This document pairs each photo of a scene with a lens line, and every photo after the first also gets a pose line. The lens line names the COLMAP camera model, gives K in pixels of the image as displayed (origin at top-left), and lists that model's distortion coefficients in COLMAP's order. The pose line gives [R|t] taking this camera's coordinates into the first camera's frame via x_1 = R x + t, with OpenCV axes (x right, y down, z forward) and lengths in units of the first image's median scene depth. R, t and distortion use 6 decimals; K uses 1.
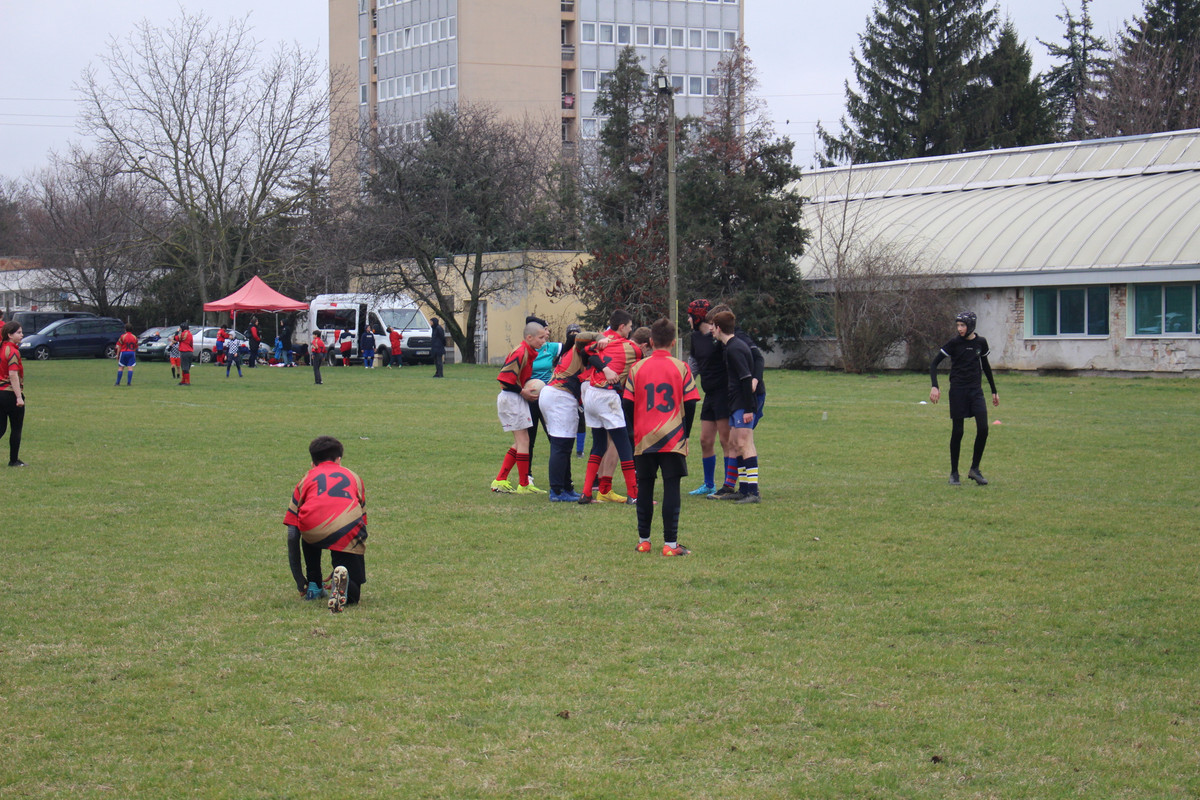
lens RADIAL K [[2796.6, 0, 580.9], [0, 2796.6, 415.7], [0, 0, 1]] dist [0.059254, 0.037372]
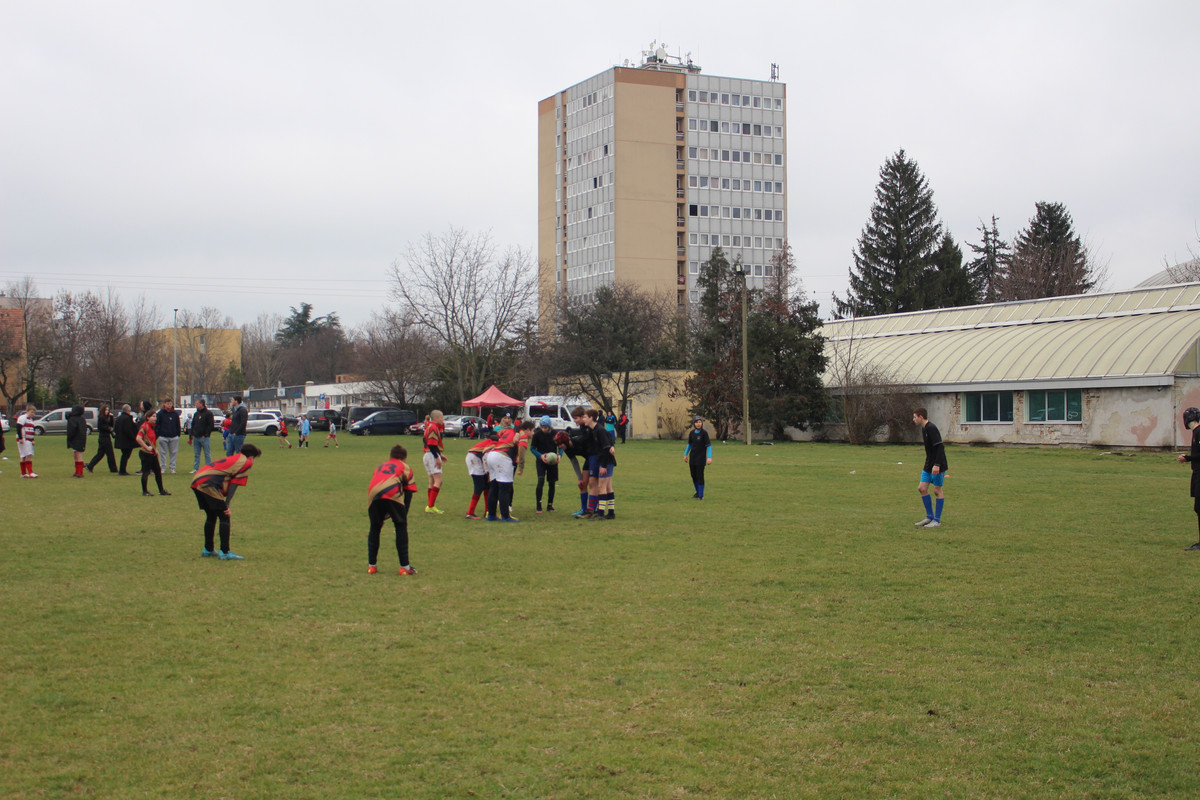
lens RADIAL K [[1678.4, 0, 589.4], [0, 1678.4, 402.5], [0, 0, 1]] dist [-0.072291, 0.148773]
pose [[0.998248, 0.000333, -0.059171, -0.000215], [-0.002665, 0.999222, -0.039352, -0.000810], [0.059111, 0.039440, 0.997472, 0.012701]]
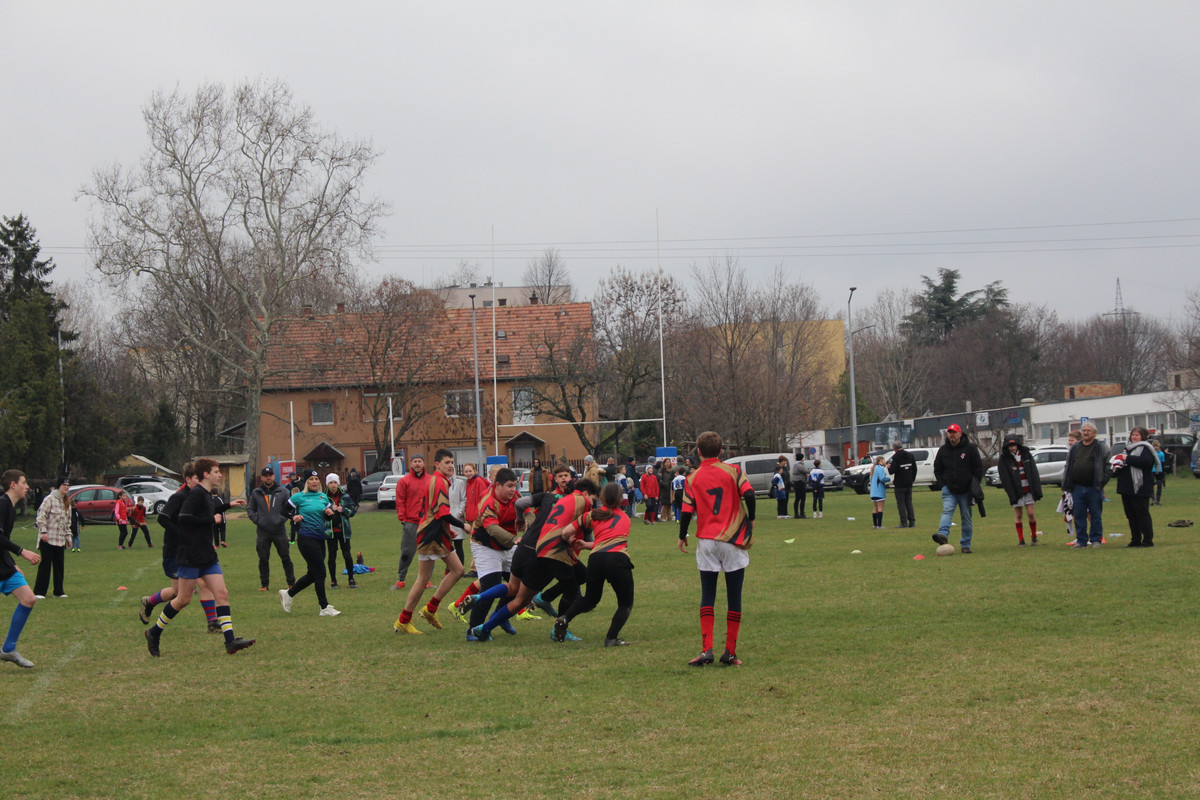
lens RADIAL K [[2916.3, 0, 589.6], [0, 2916.3, 414.5], [0, 0, 1]] dist [0.050166, 0.058193]
pose [[0.951809, -0.047433, -0.303000, -0.126189], [0.033438, 0.998128, -0.051212, 0.002742], [0.304862, 0.038613, 0.951614, -0.067534]]
